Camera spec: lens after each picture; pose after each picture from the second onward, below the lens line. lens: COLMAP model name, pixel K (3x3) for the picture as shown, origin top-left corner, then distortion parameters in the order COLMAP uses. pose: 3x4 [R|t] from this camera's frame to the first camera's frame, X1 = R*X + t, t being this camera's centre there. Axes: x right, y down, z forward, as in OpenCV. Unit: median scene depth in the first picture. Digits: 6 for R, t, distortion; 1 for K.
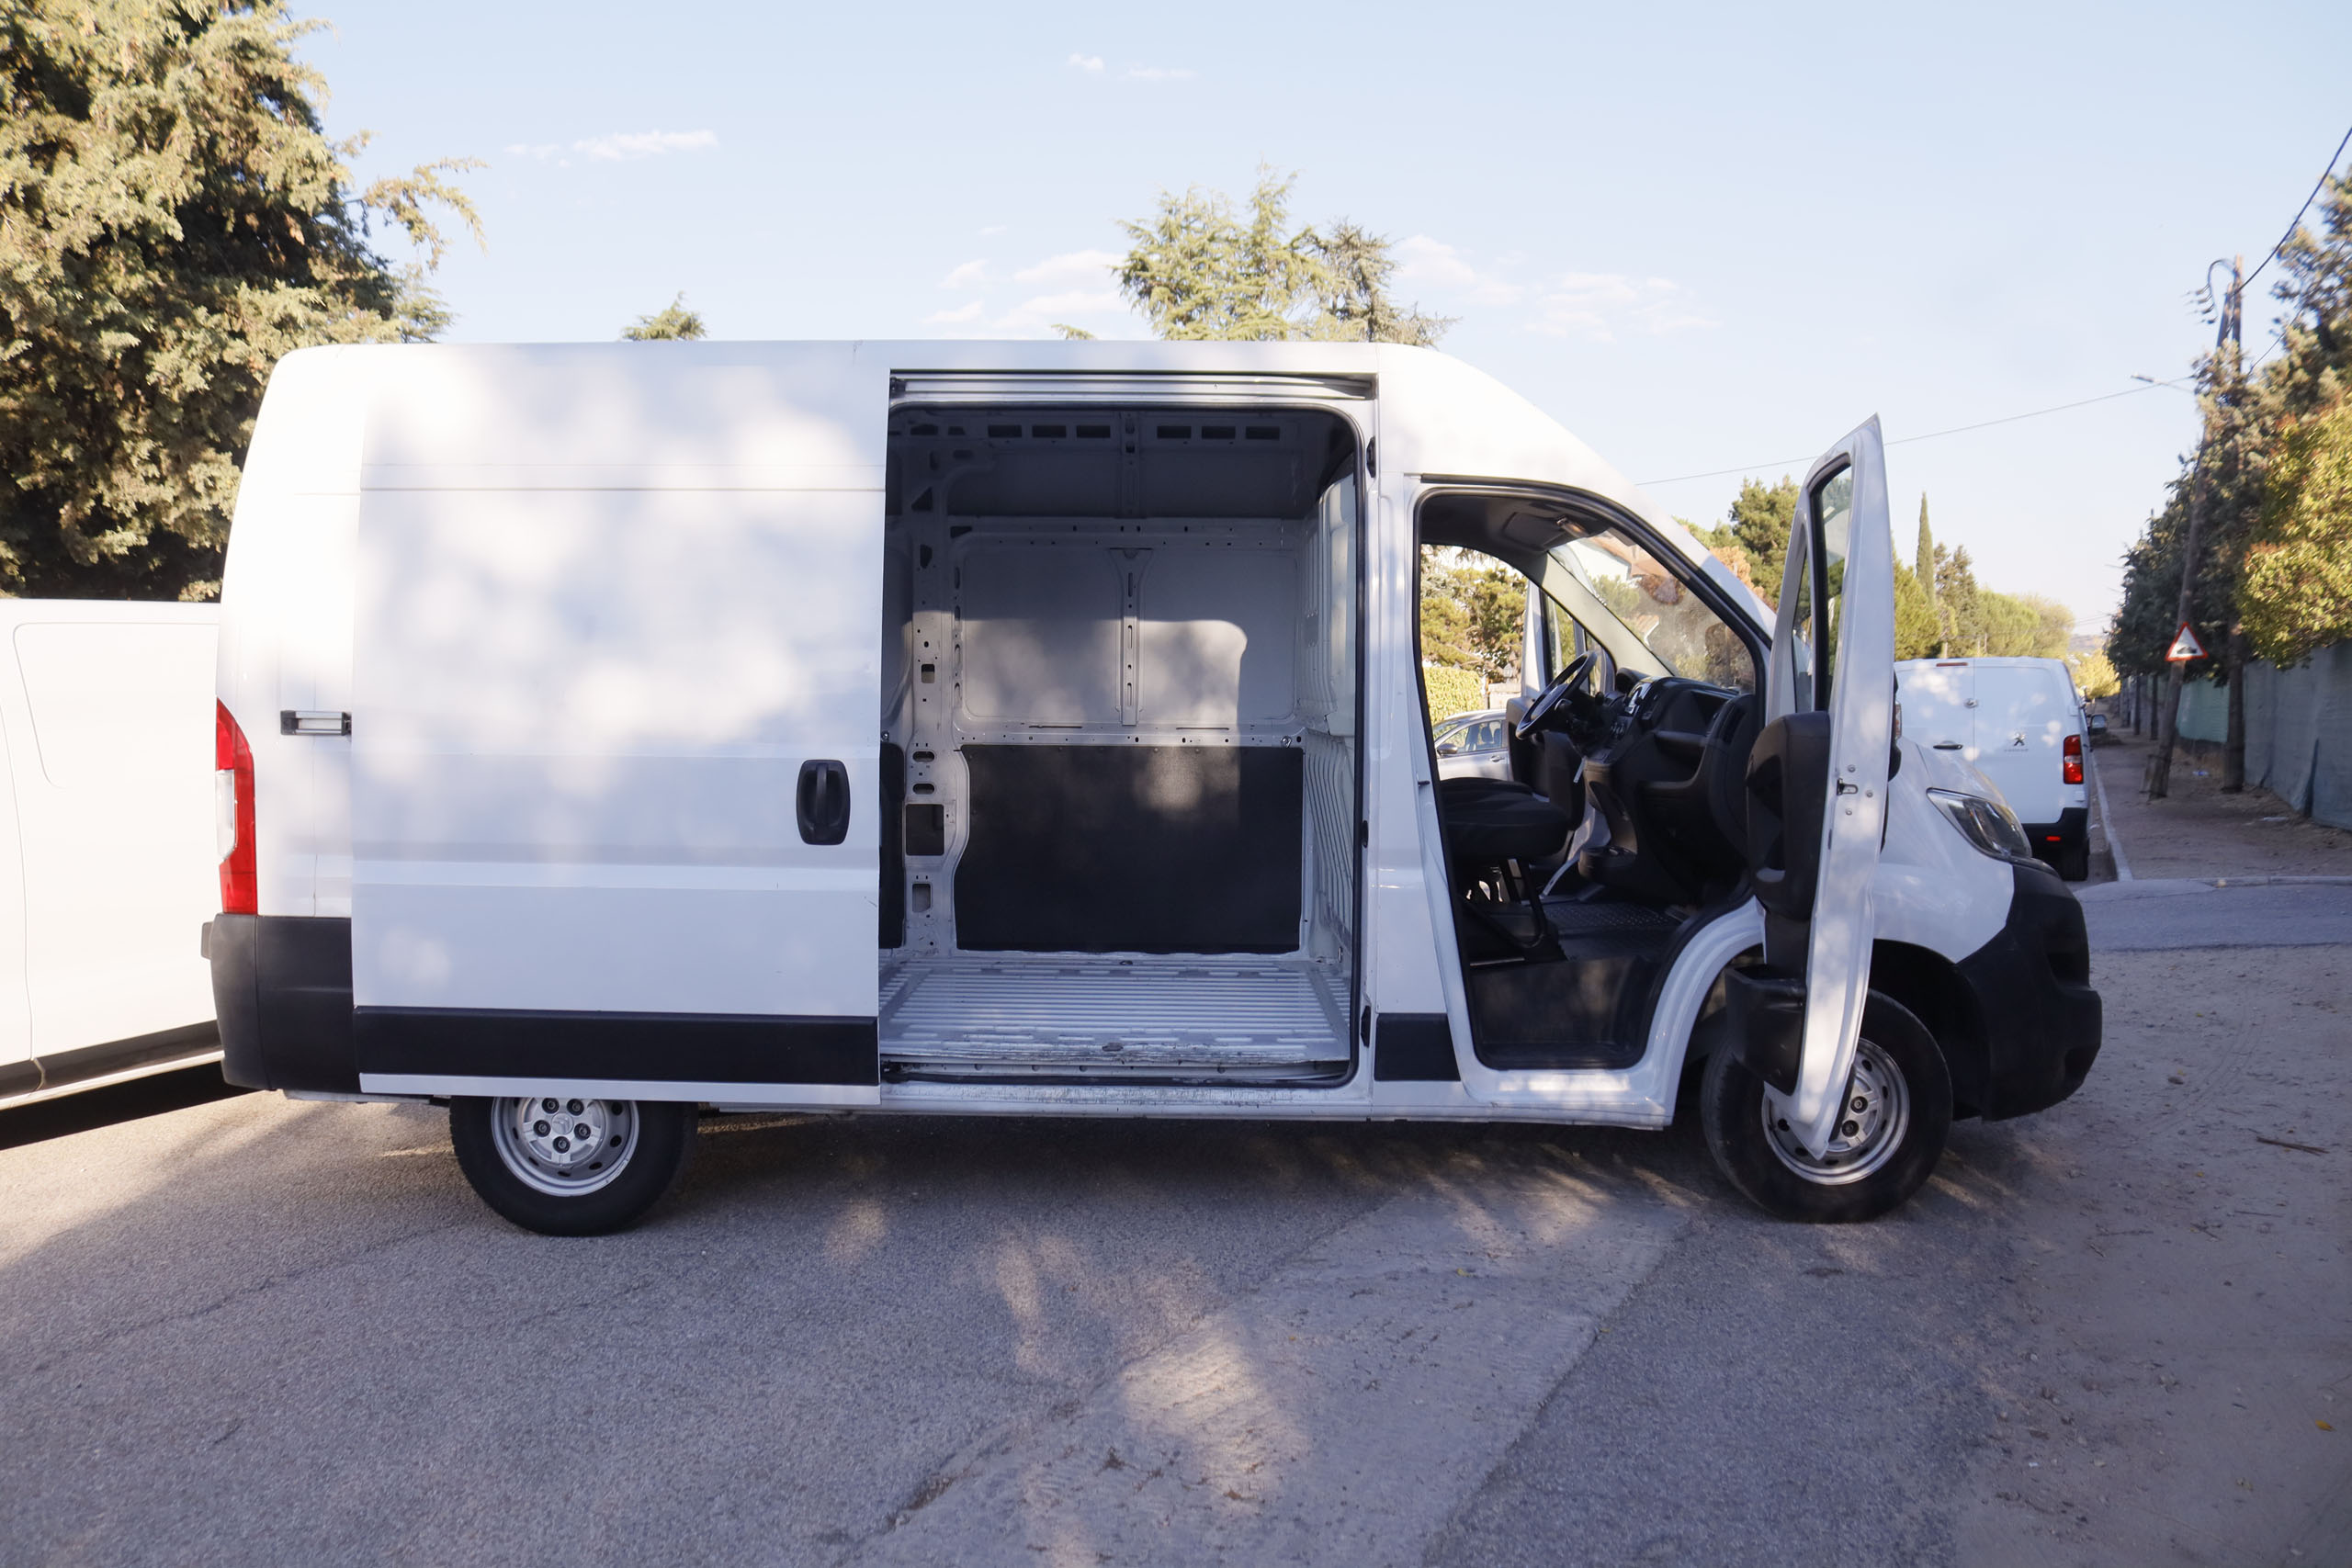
lens RADIAL K [[1984.2, 0, 1134.5], [0, 1984.2, 773.4], [0, 0, 1]] dist [-0.151532, 0.140913]
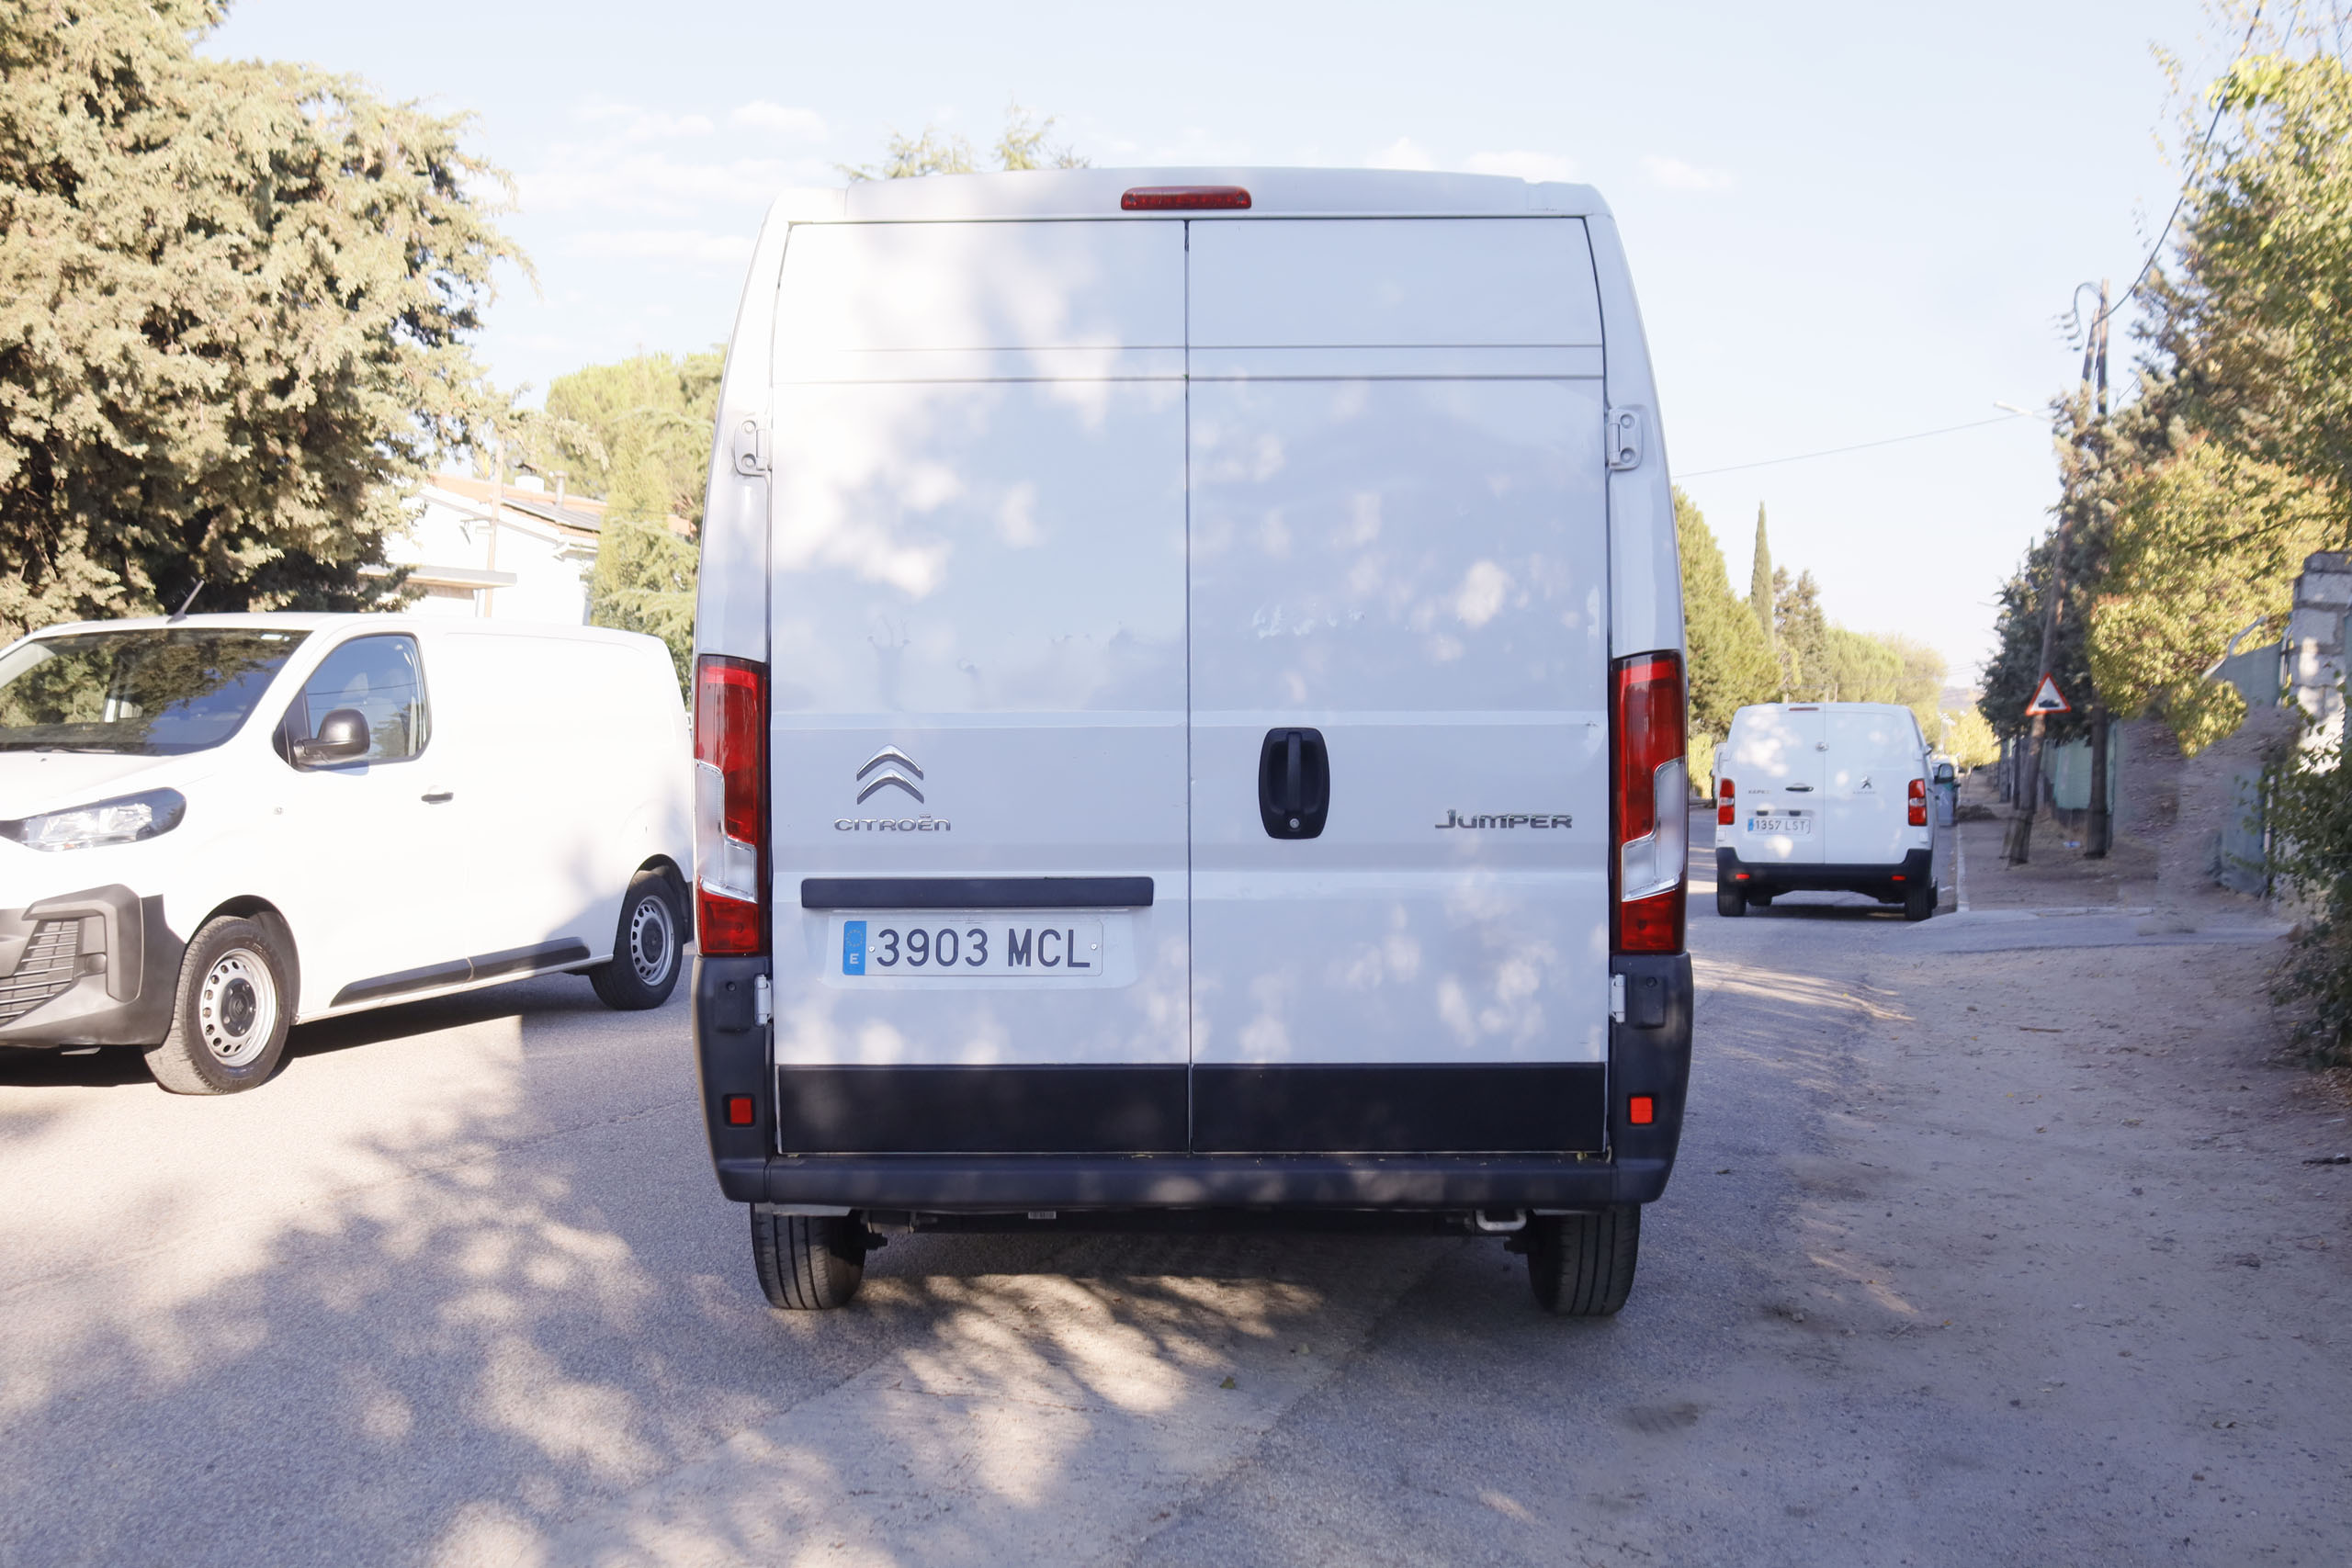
lens RADIAL K [[2785.1, 0, 1116.9], [0, 2785.1, 777.2], [0, 0, 1]] dist [-0.043365, -0.004742]
pose [[0.986925, 0.017881, 0.160186, -0.288521], [-0.013028, 0.999425, -0.031293, 0.051058], [-0.160653, 0.028797, 0.986591, -0.656167]]
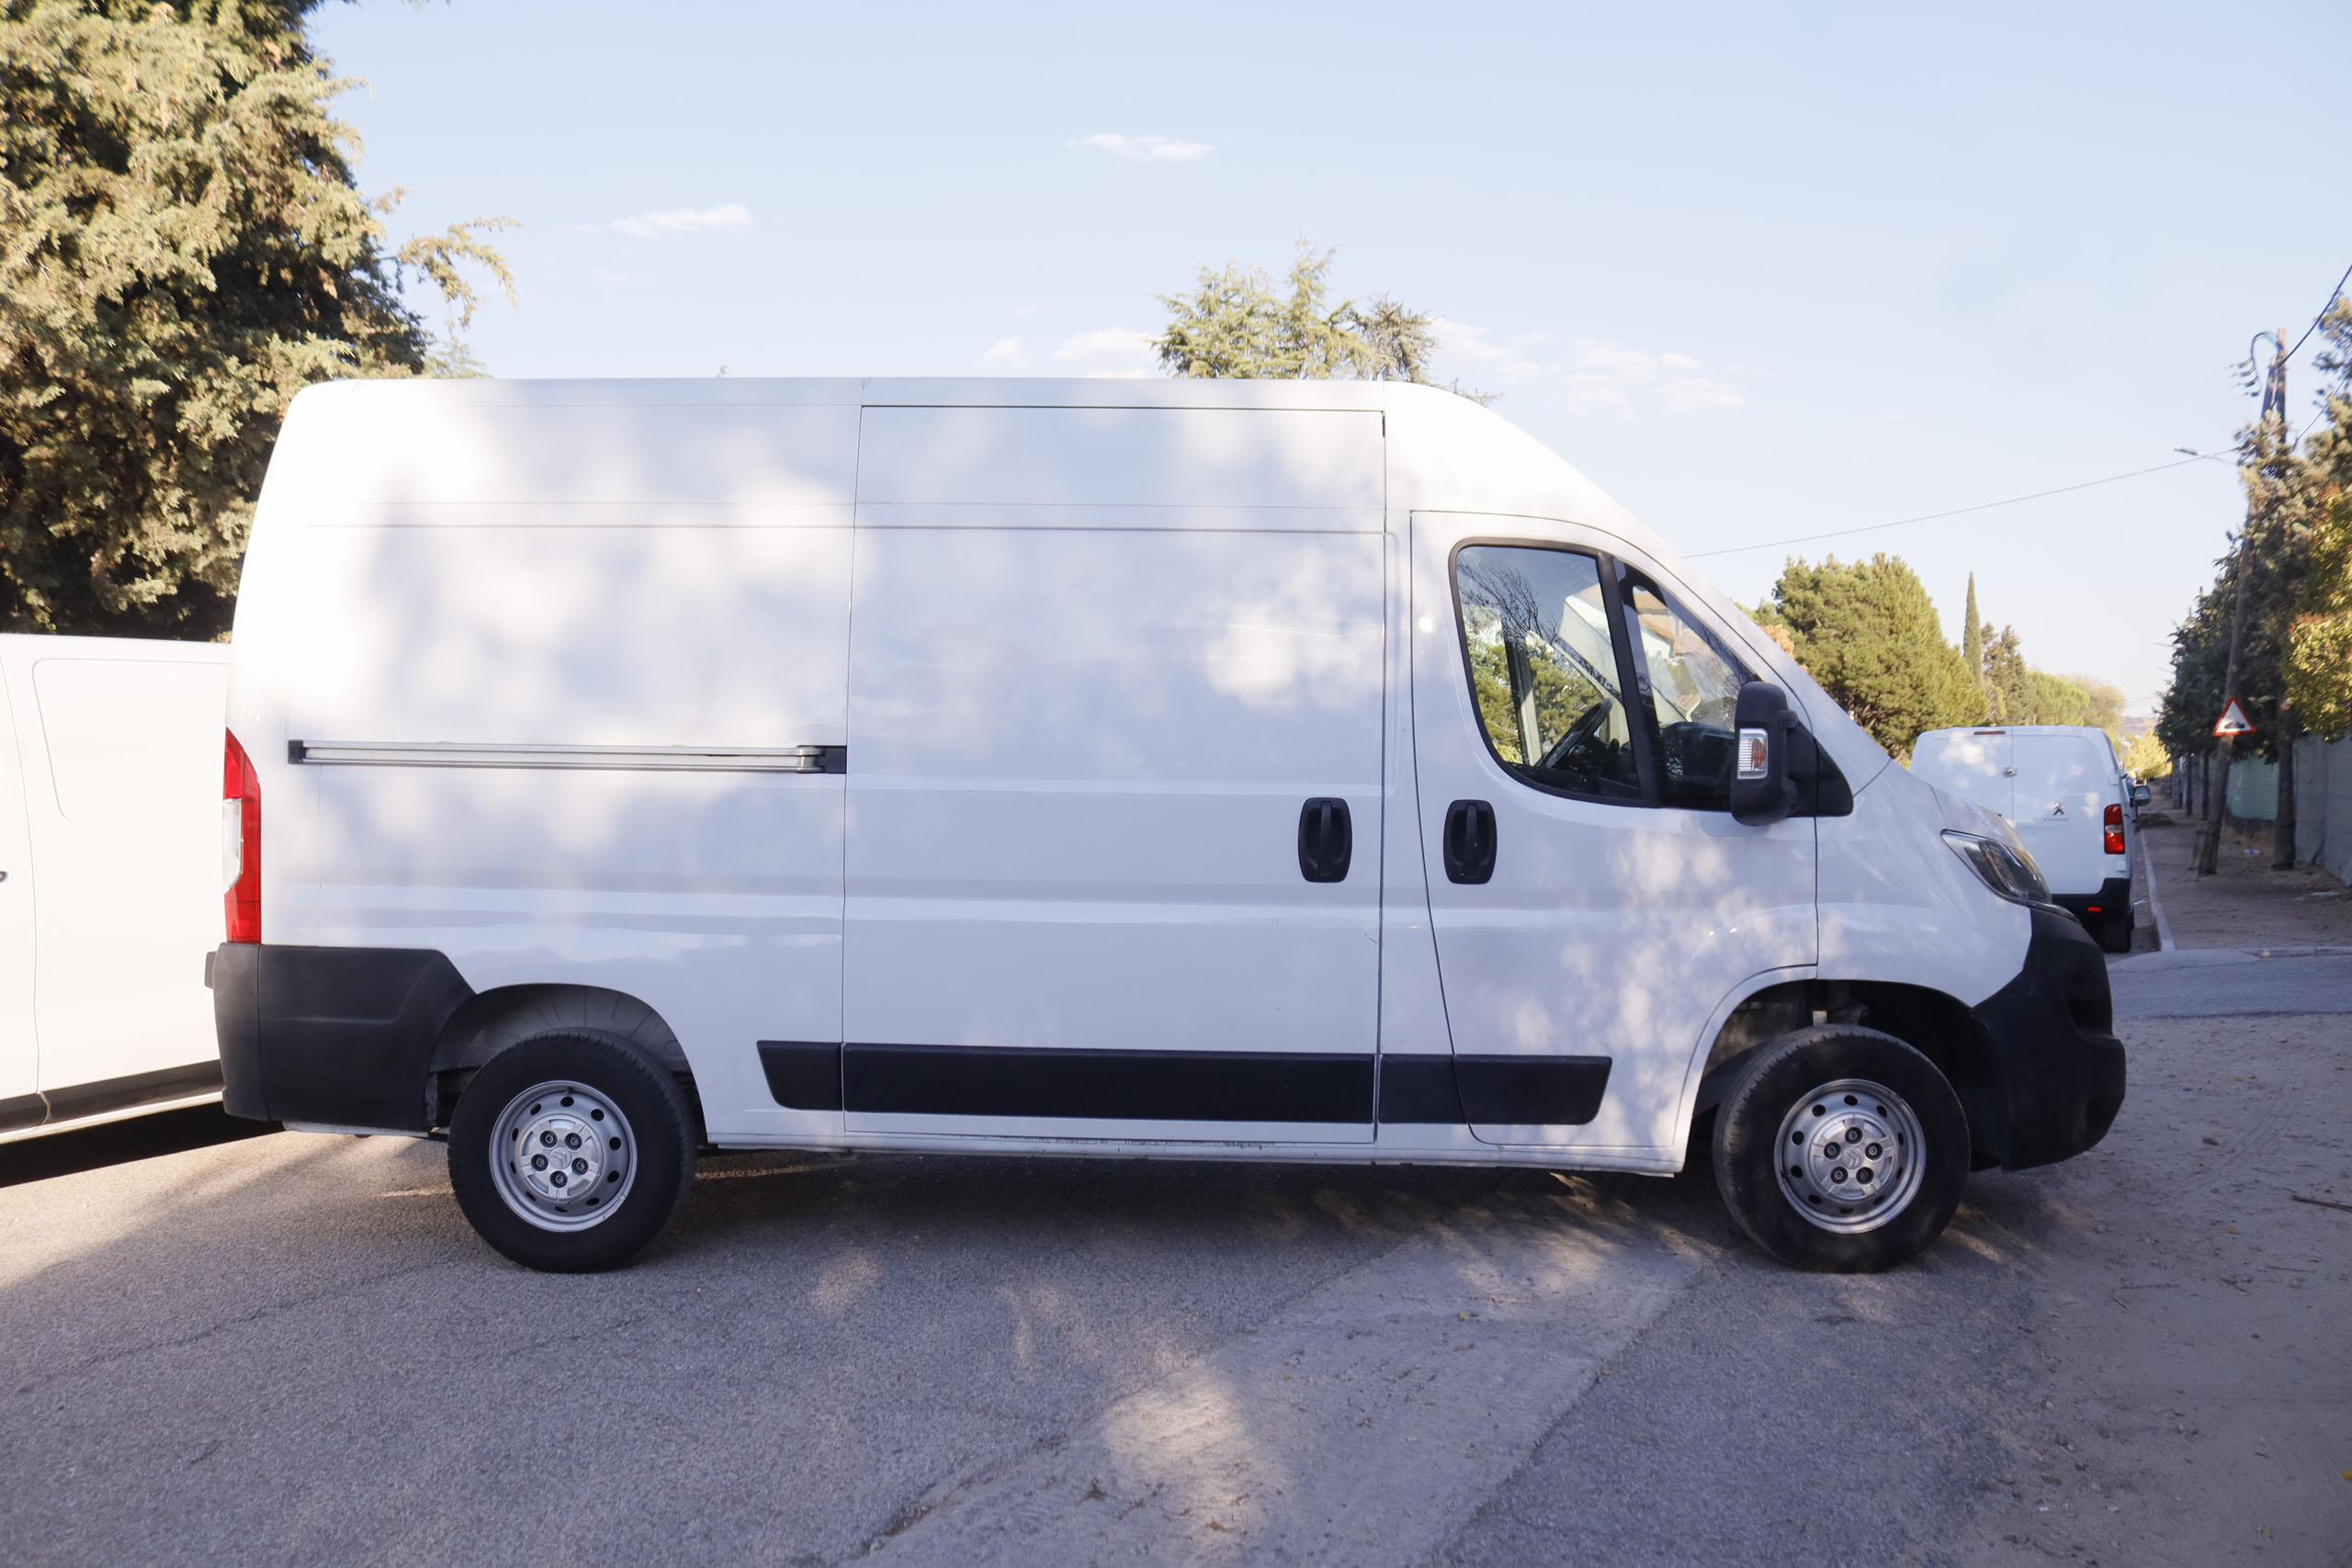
lens RADIAL K [[1994.9, 0, 1135.7], [0, 1994.9, 765.9], [0, 0, 1]] dist [-0.152796, 0.144548]
pose [[0.999769, 0.006462, -0.020475, 0.010910], [-0.007358, 0.999005, -0.043991, 0.012530], [0.020171, 0.044131, 0.998822, 0.000340]]
